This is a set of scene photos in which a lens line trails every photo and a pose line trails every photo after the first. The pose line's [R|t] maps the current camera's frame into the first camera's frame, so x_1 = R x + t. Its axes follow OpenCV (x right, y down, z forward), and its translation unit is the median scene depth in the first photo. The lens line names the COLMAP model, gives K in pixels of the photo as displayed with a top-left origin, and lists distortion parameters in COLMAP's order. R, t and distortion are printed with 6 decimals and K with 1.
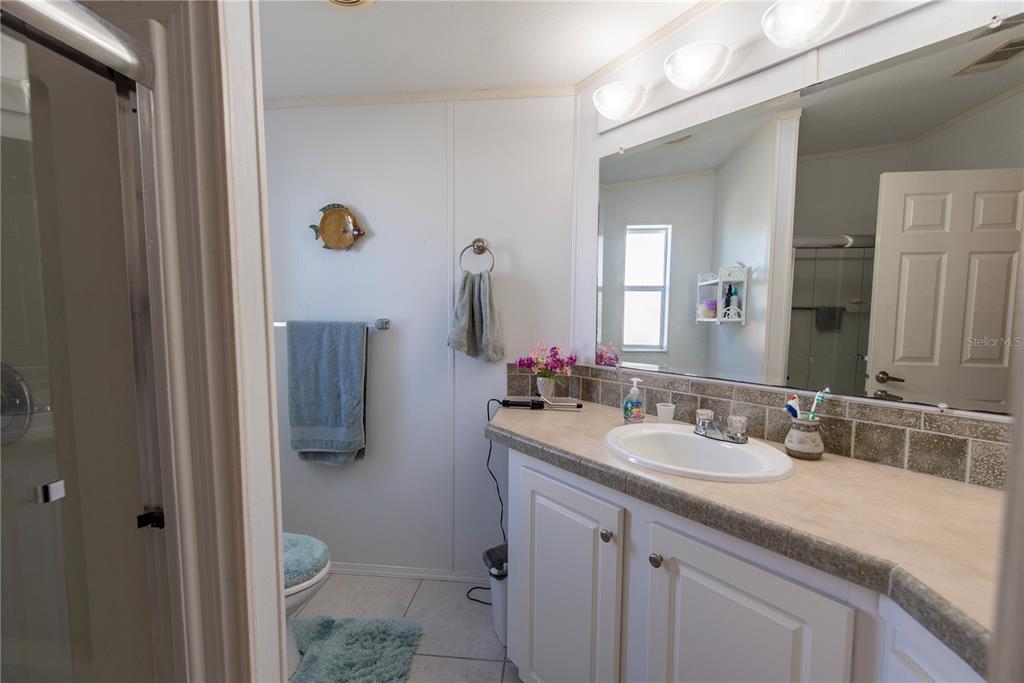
lens RADIAL K [[440.5, 0, 513.3], [0, 440.5, 341.7], [0, 0, 1]] dist [0.000818, 0.000208]
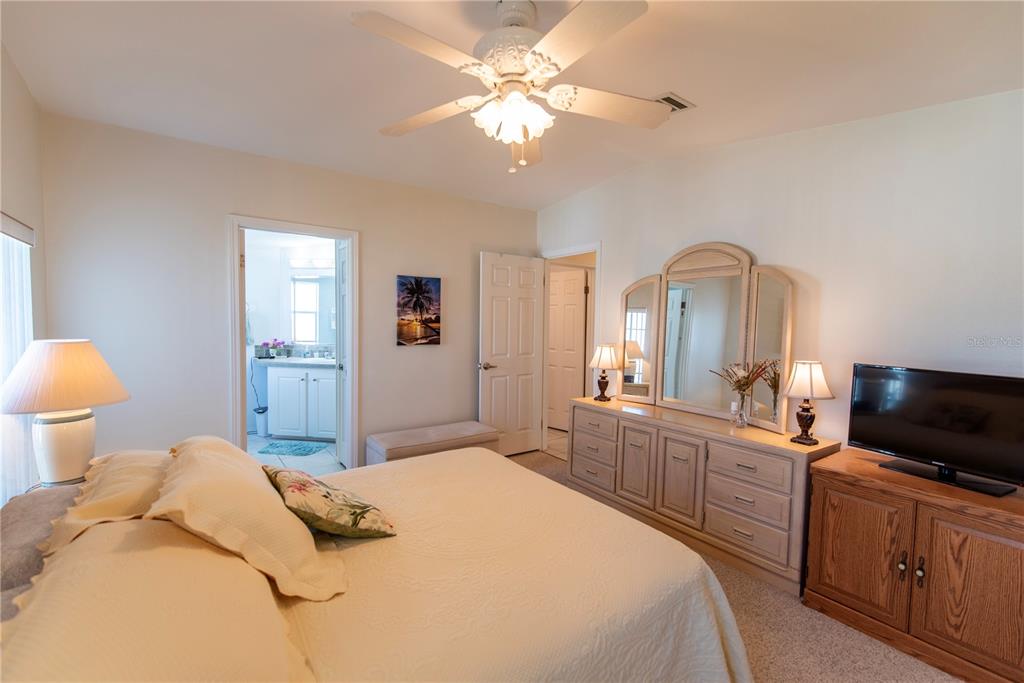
lens RADIAL K [[440.5, 0, 513.3], [0, 440.5, 341.7], [0, 0, 1]] dist [0.000818, 0.000208]
pose [[0.735775, -0.019709, 0.676939, -0.726418], [0.031306, 0.999498, -0.004927, 0.097788], [-0.676502, 0.024817, 0.736022, -2.201070]]
